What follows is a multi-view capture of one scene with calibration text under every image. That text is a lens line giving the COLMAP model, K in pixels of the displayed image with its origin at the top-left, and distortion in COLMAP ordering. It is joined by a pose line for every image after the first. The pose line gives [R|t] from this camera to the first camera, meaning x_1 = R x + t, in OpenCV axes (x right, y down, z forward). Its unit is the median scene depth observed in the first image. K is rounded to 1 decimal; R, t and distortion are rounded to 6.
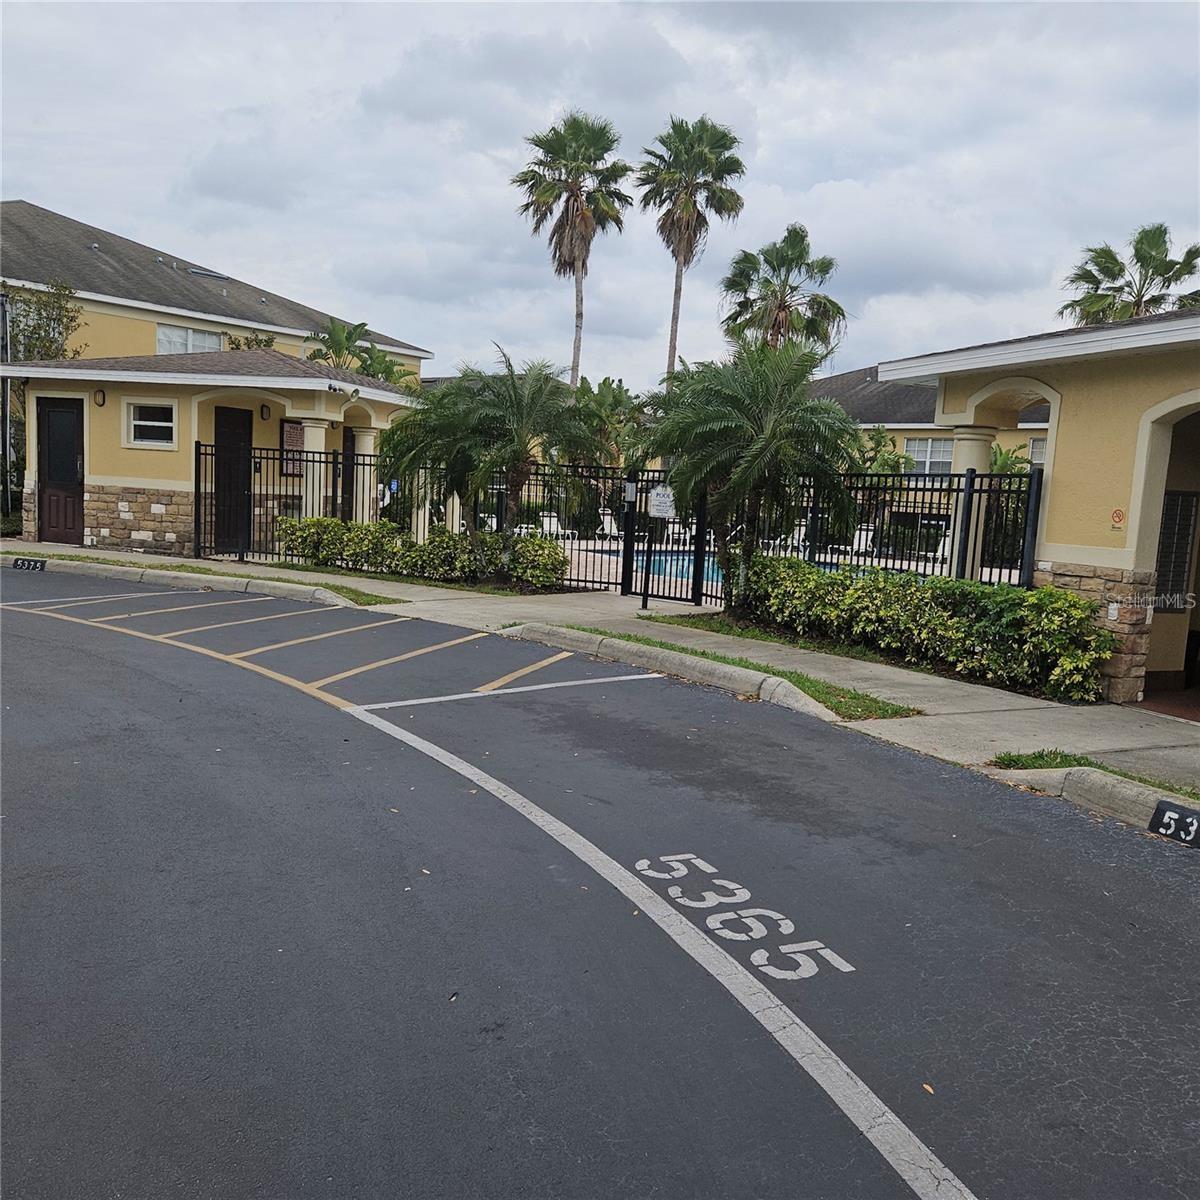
lens RADIAL K [[1019.9, 0, 600.0], [0, 1019.9, 600.0], [0, 0, 1]] dist [0.086436, -0.086162]
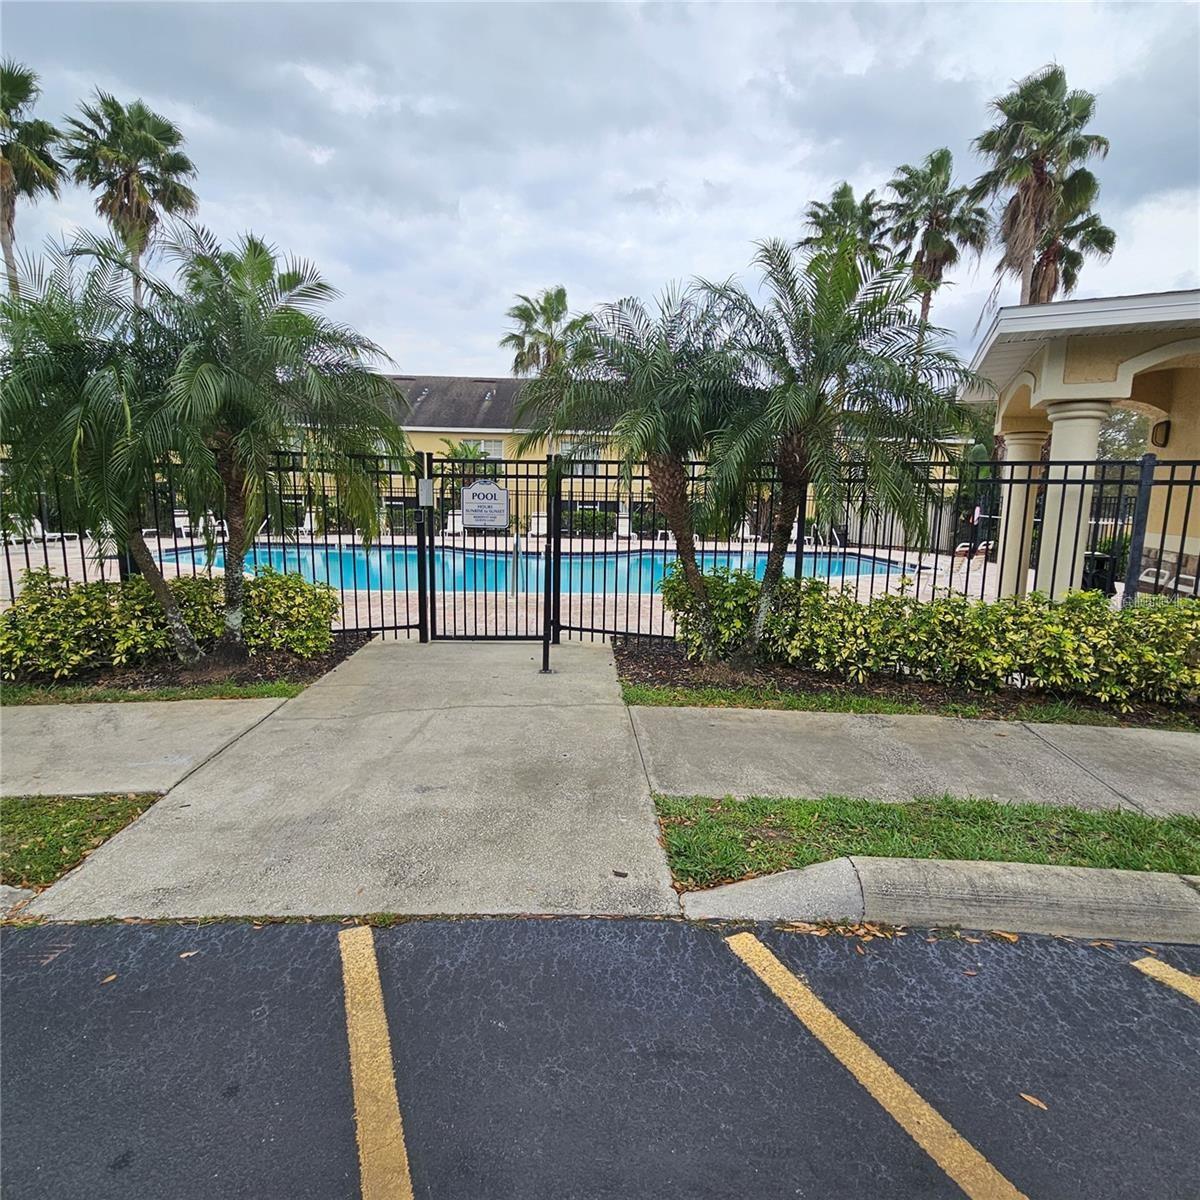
lens RADIAL K [[644.9, 0, 600.0], [0, 644.9, 600.0], [0, 0, 1]] dist [-0.013222, 0.000434]
pose [[0.710729, -0.148725, 0.687565, -0.233144], [0.090758, 0.988613, 0.120027, -0.092788], [-0.697587, -0.022905, 0.716134, 0.762328]]
